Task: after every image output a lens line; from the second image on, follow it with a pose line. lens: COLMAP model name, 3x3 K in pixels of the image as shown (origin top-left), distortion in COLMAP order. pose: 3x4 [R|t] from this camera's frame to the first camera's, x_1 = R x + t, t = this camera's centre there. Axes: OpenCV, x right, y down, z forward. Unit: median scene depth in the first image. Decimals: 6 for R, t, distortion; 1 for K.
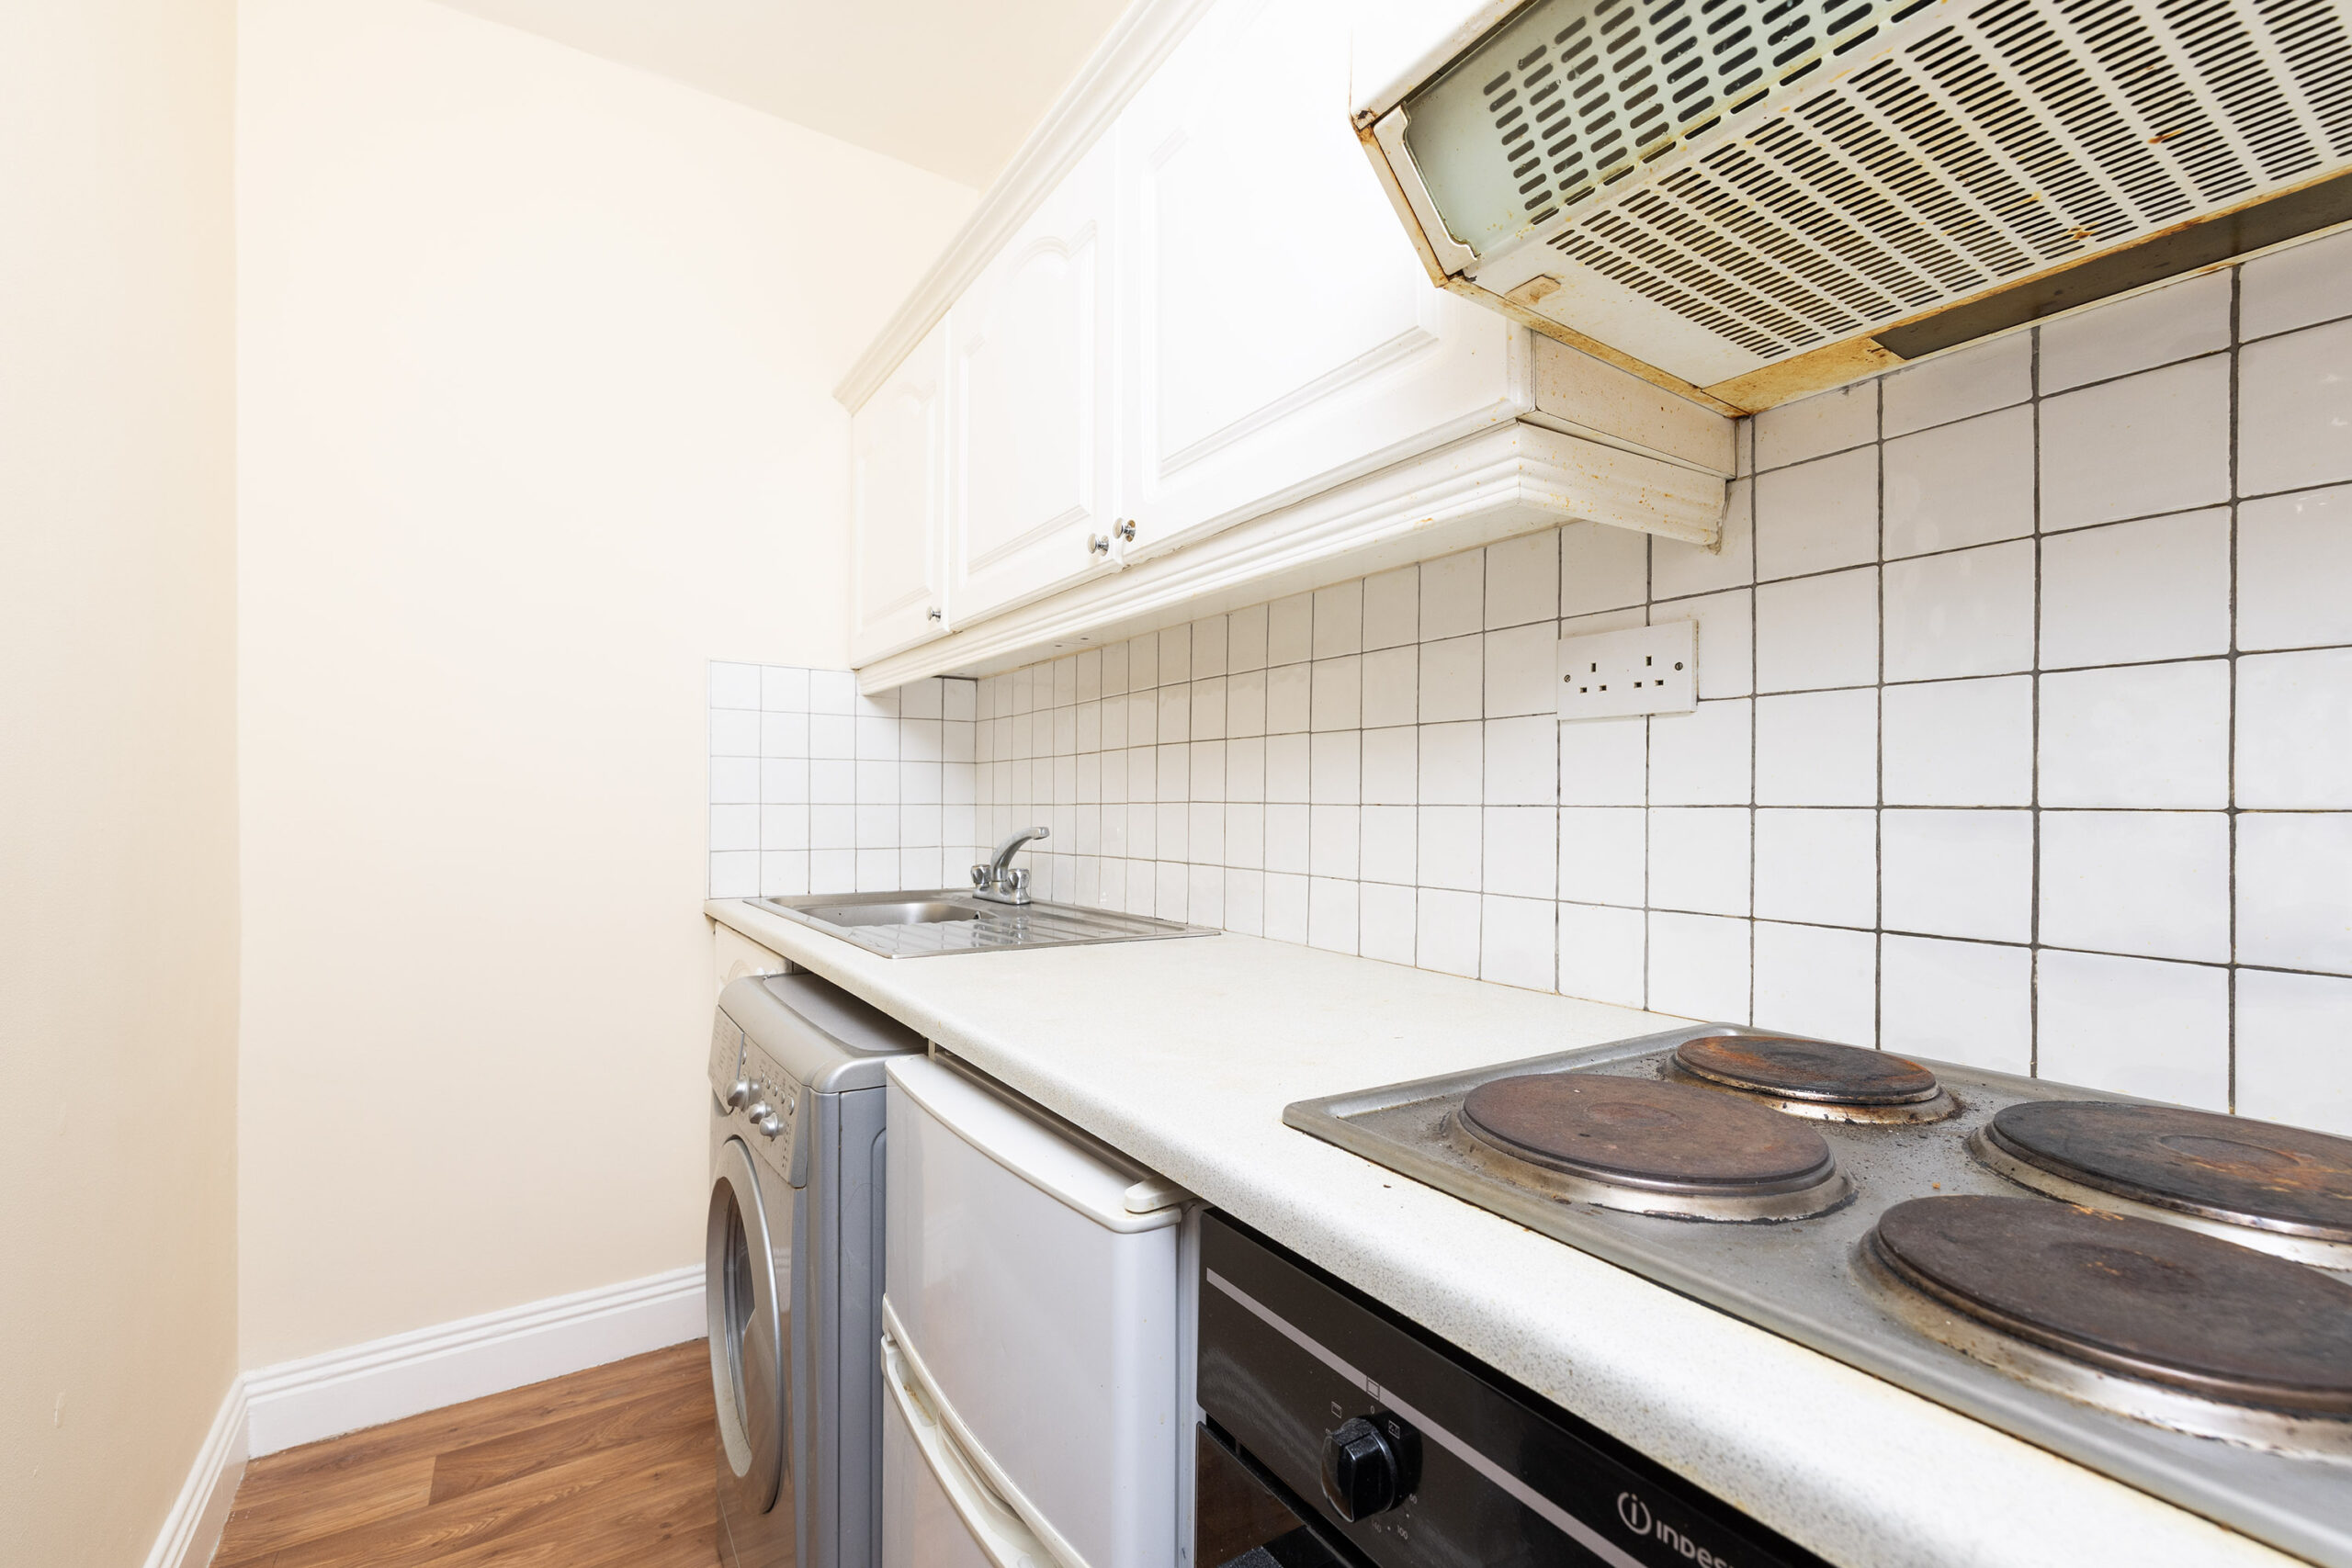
lens RADIAL K [[1007.3, 0, 1170.9], [0, 1007.3, 791.1], [0, 0, 1]] dist [0.001227, 0.001425]
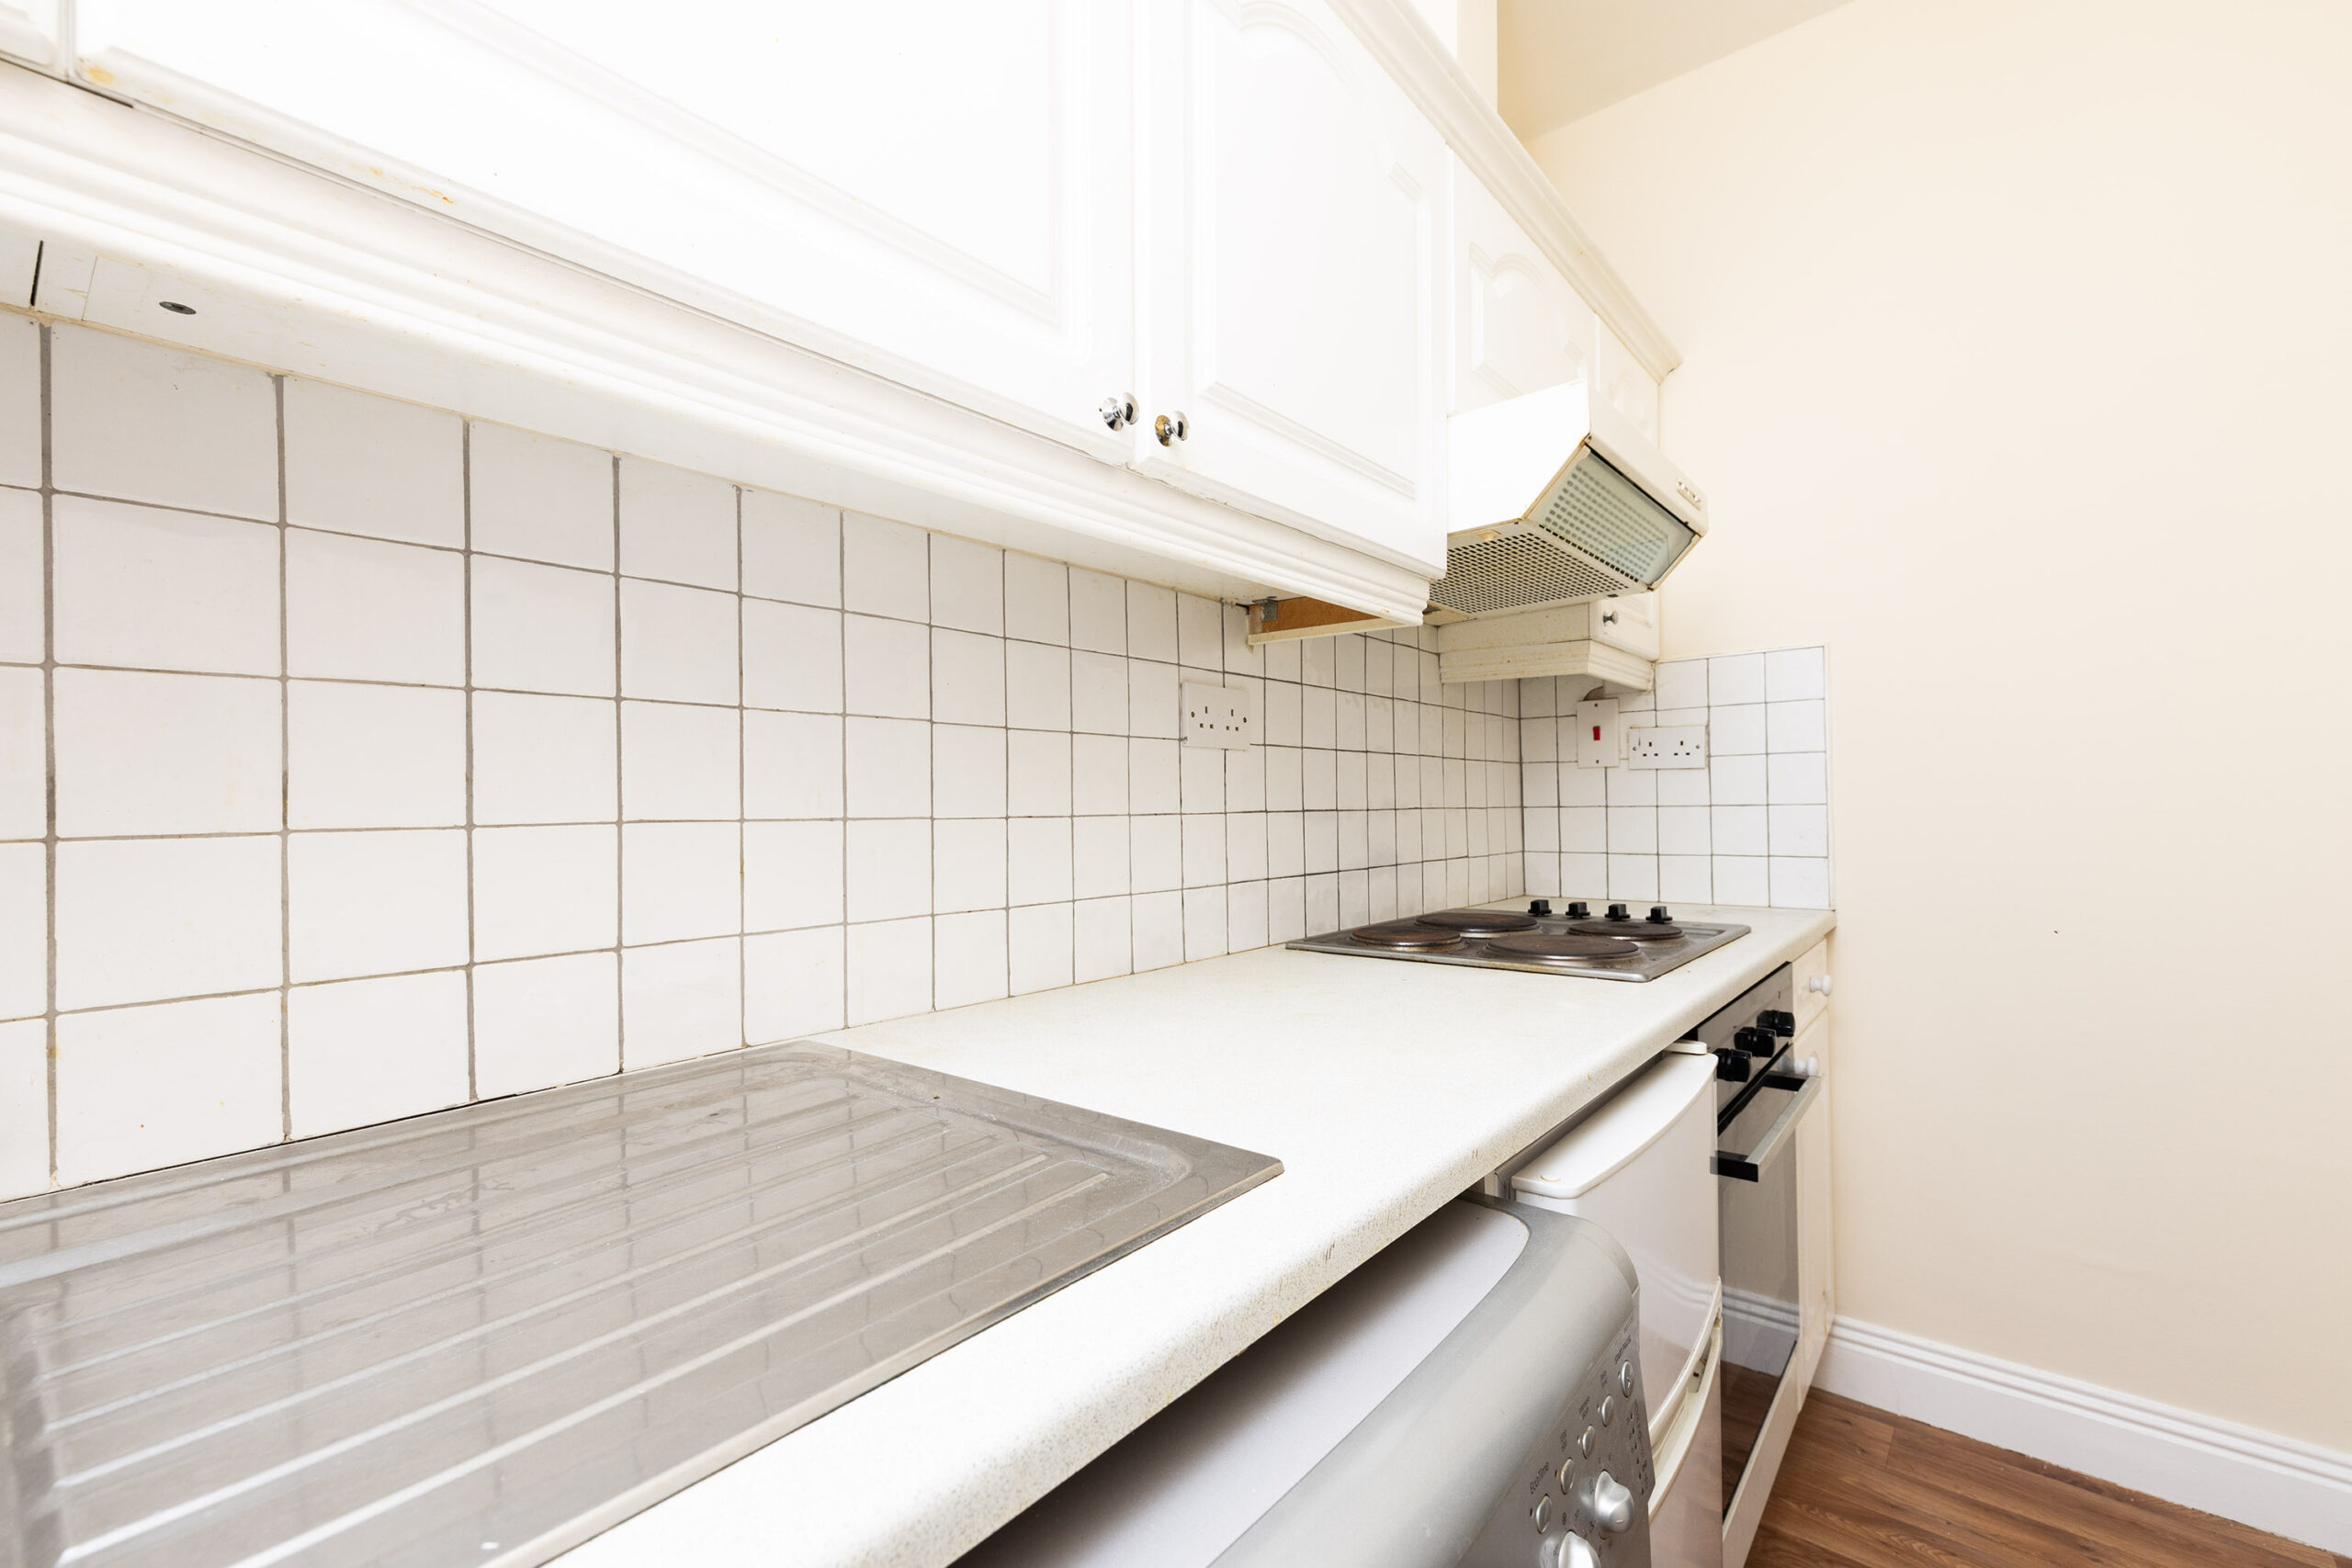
lens RADIAL K [[1007.3, 0, 1193.5], [0, 1007.3, 801.3], [0, 0, 1]] dist [0.001227, 0.001425]
pose [[-0.306724, 0.007856, 0.951766, -0.823926], [0.005650, 0.999963, -0.006433, 0.007924], [-0.951782, 0.003405, -0.306757, 1.375577]]
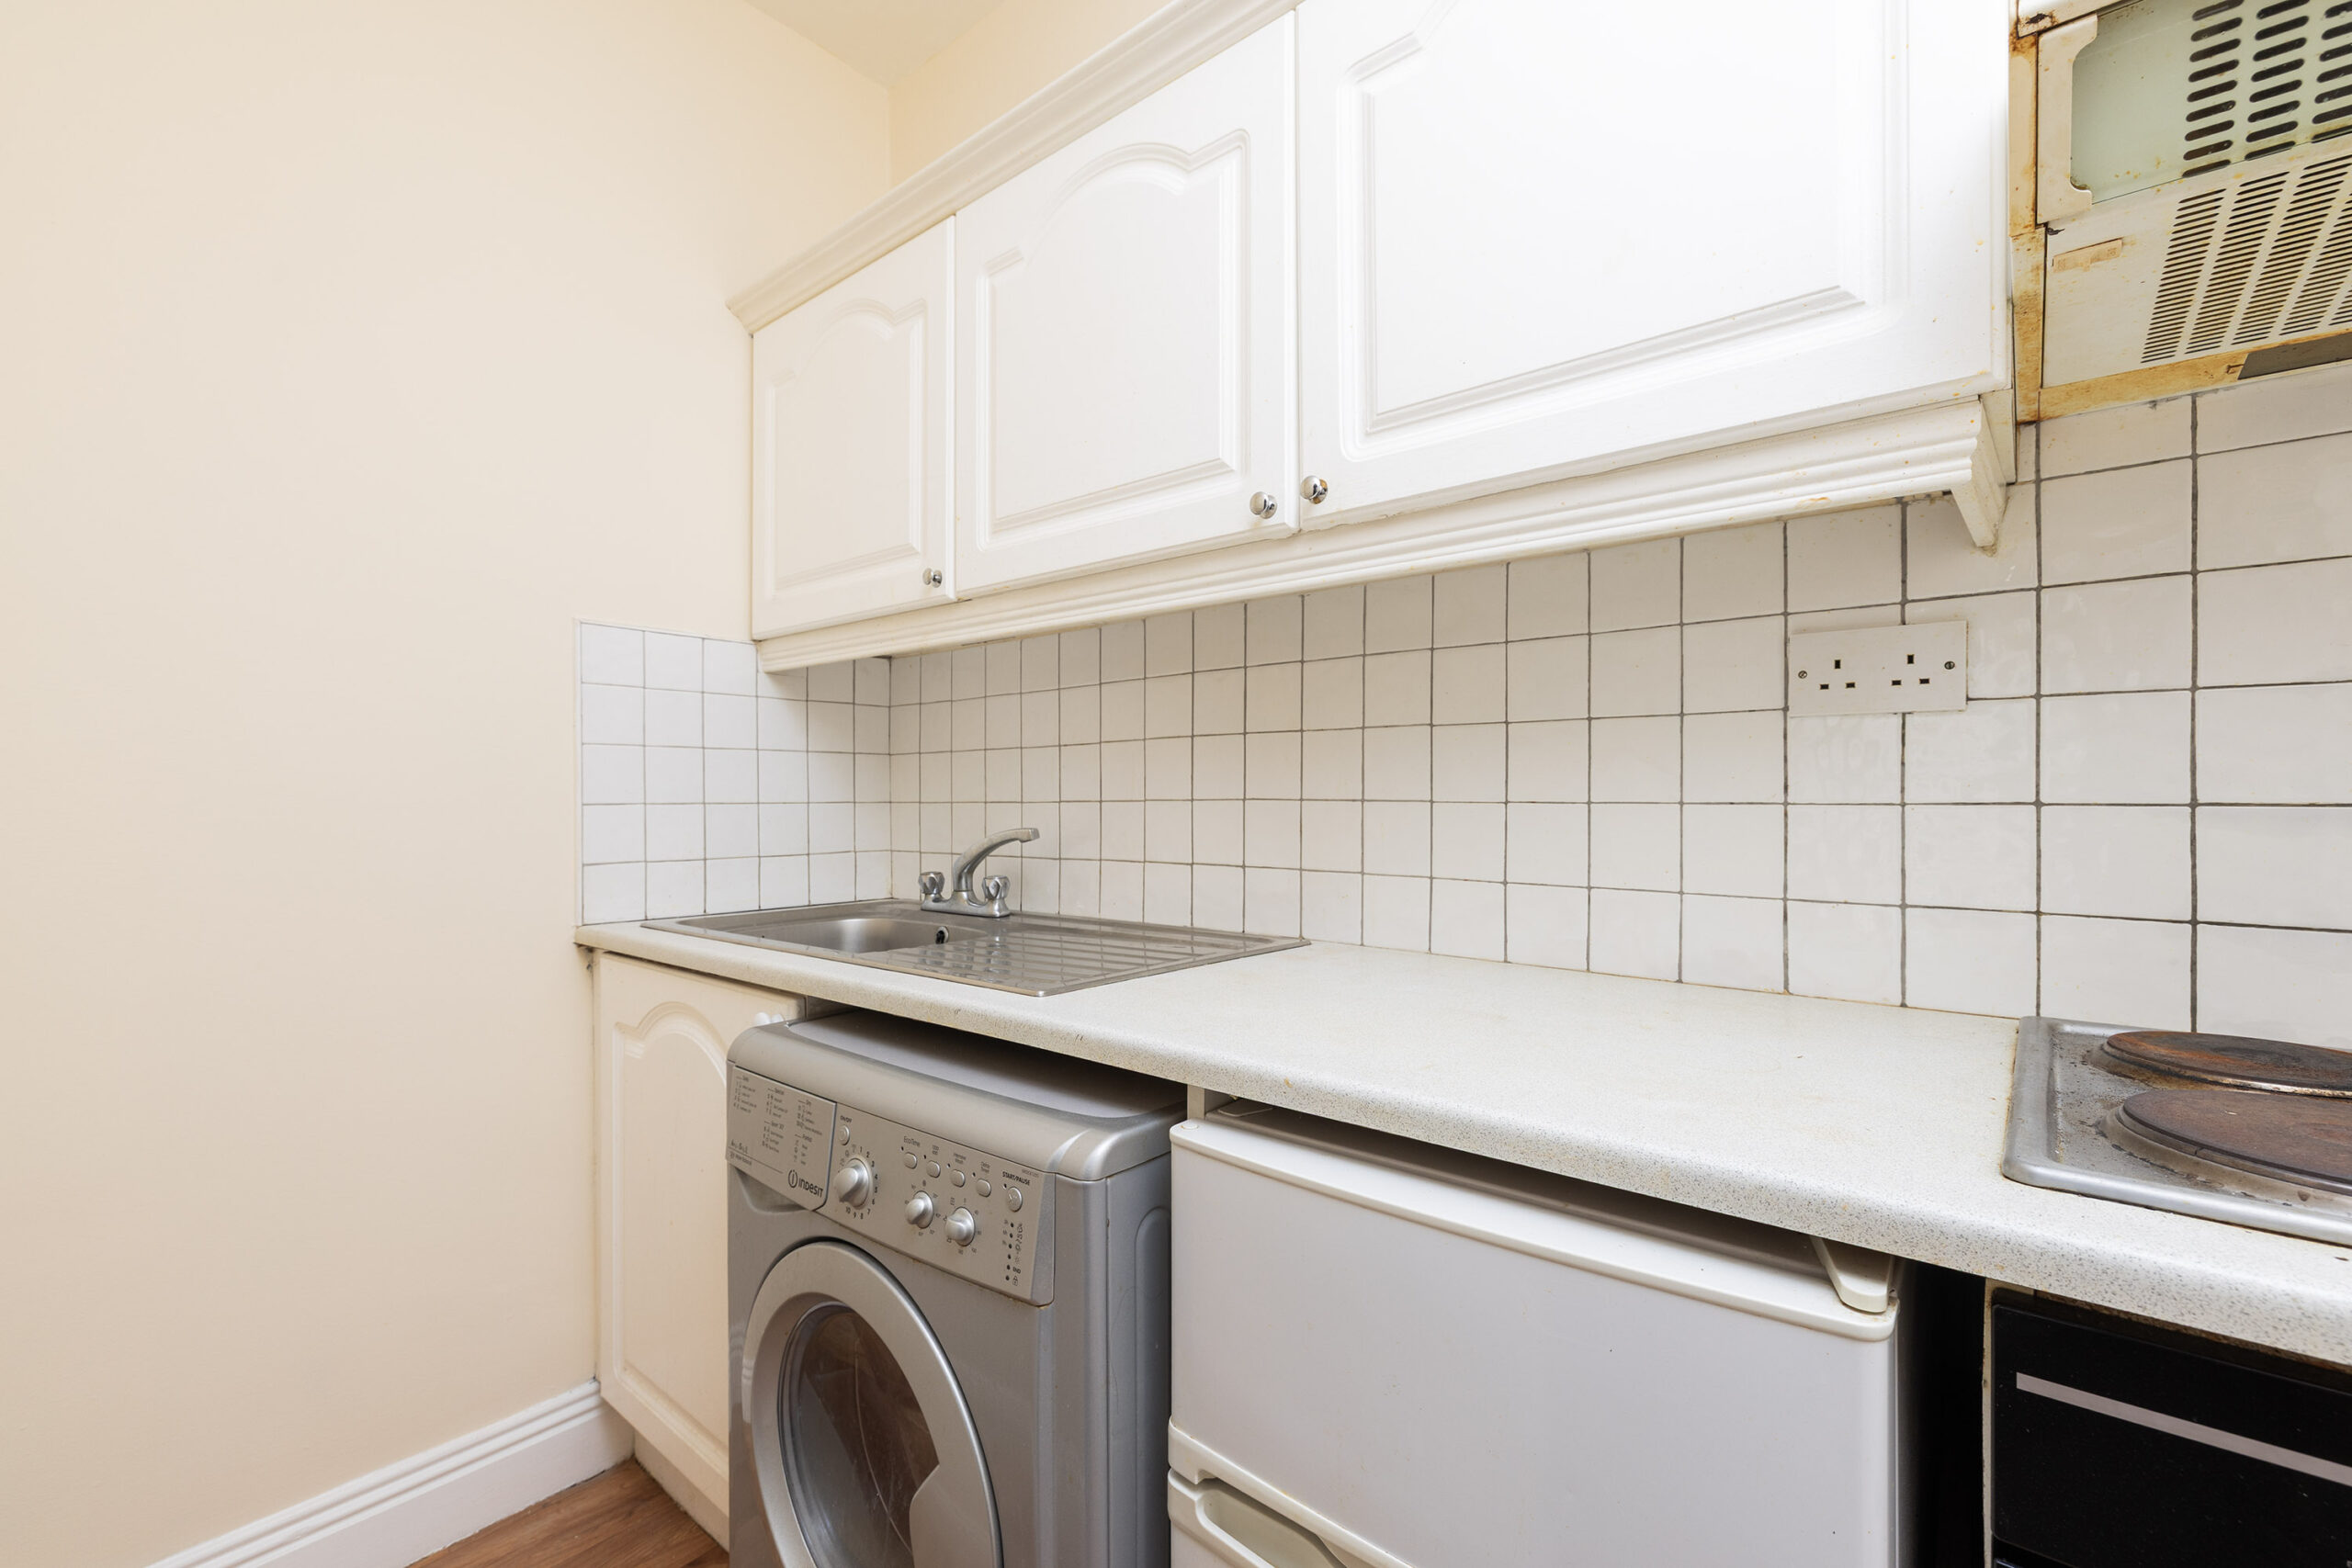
lens RADIAL K [[1007.3, 0, 1173.4], [0, 1007.3, 791.3], [0, 0, 1]] dist [0.001227, 0.001425]
pose [[0.958736, -0.003569, 0.284274, -0.472610], [0.001514, 0.999971, 0.007449, -0.005486], [-0.284293, -0.006711, 0.958714, 0.223494]]
